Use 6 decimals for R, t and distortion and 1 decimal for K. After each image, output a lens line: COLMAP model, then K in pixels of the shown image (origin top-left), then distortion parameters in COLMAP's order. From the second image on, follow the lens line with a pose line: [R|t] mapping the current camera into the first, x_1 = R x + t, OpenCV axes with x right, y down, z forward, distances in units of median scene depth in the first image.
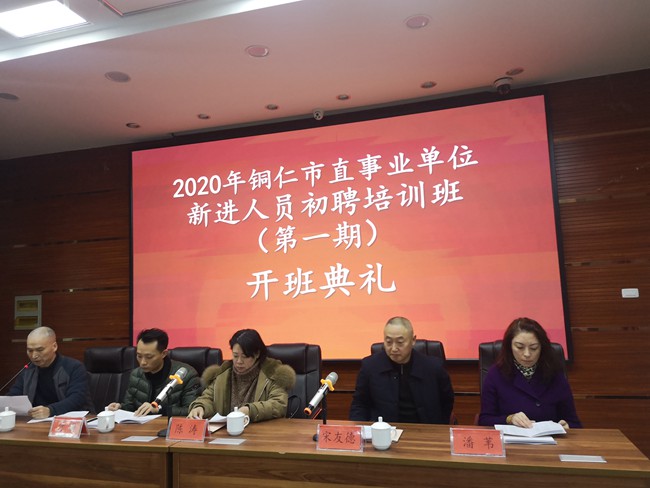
lens RADIAL K [[509.8, 0, 323.3], [0, 509.8, 243.5], [0, 0, 1]] dist [0.004096, 0.000222]
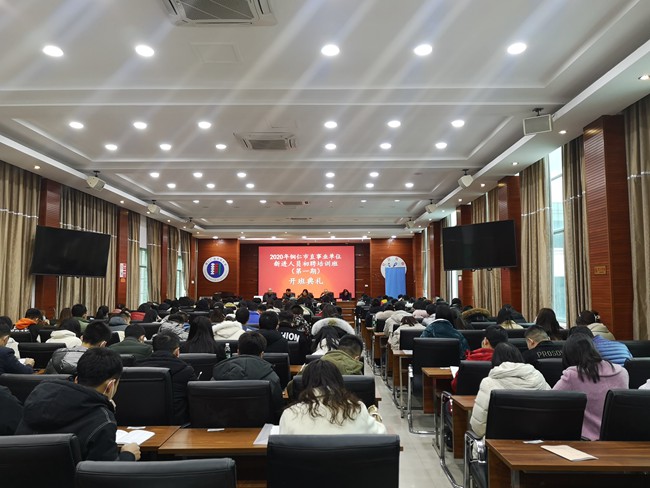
lens RADIAL K [[509.8, 0, 325.3], [0, 509.8, 245.8], [0, 0, 1]] dist [0.004096, 0.000222]
pose [[0.962393, 0.058746, 0.265234, -1.047651], [-0.062790, 0.998004, 0.006783, -0.275074], [-0.264306, -0.023182, 0.964160, -3.347036]]
